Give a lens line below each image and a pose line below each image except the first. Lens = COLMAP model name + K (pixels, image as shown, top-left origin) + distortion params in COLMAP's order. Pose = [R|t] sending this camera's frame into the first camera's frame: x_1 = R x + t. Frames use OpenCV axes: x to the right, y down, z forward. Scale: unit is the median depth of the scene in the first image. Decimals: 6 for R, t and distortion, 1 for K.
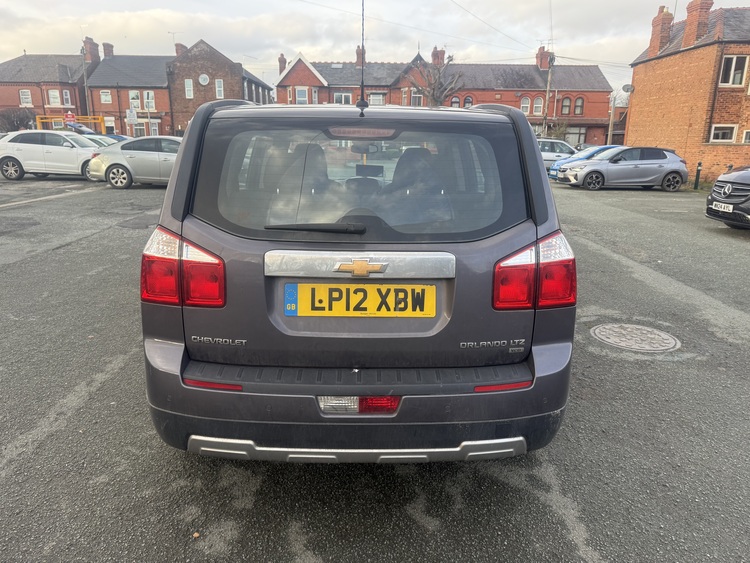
lens RADIAL K [[532.2, 0, 375.0], [0, 532.2, 281.5], [0, 0, 1]] dist [-0.029092, -0.001702]
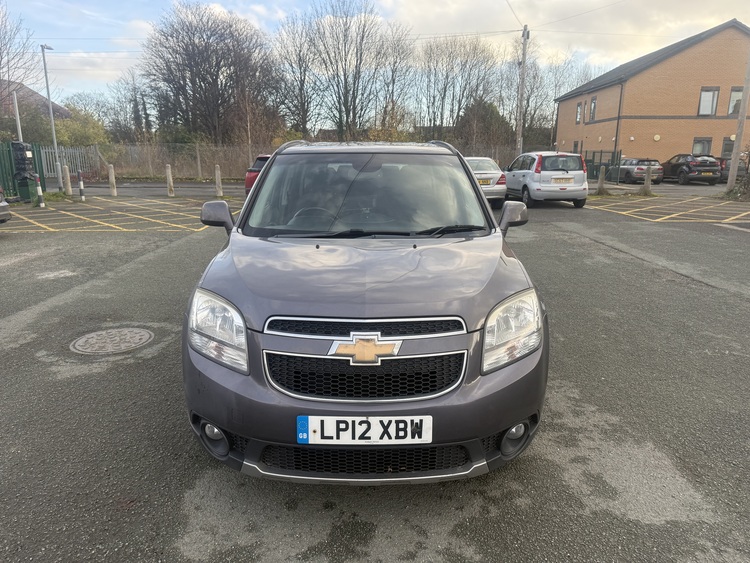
lens RADIAL K [[532.2, 0, 375.0], [0, 532.2, 281.5], [0, 0, 1]] dist [-0.029092, -0.001702]
pose [[-0.999524, -0.020338, 0.023215, -0.067743], [-0.006628, 0.876074, 0.482130, -0.557847], [-0.030144, 0.481747, -0.875792, 2.002728]]
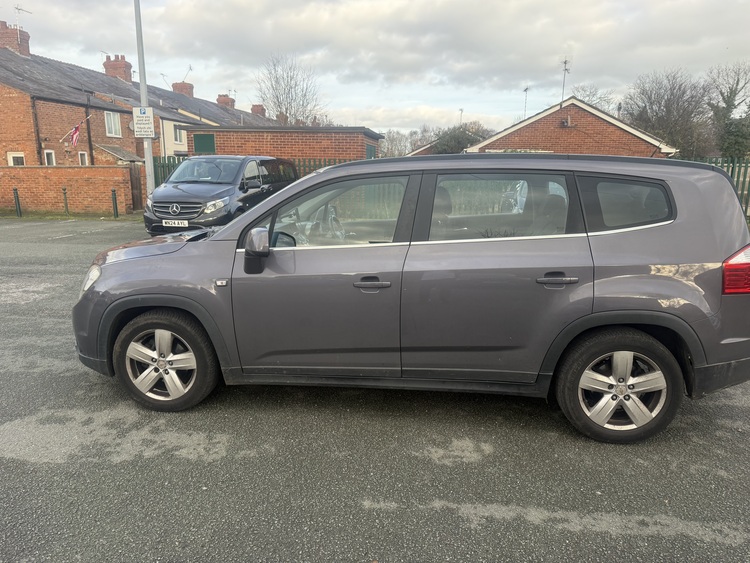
lens RADIAL K [[532.2, 0, 375.0], [0, 532.2, 281.5], [0, 0, 1]] dist [-0.029092, -0.001702]
pose [[0.158065, -0.220562, 0.962480, -1.007953], [0.256846, 0.950365, 0.175605, -0.264106], [-0.953439, 0.219452, 0.206870, 0.845399]]
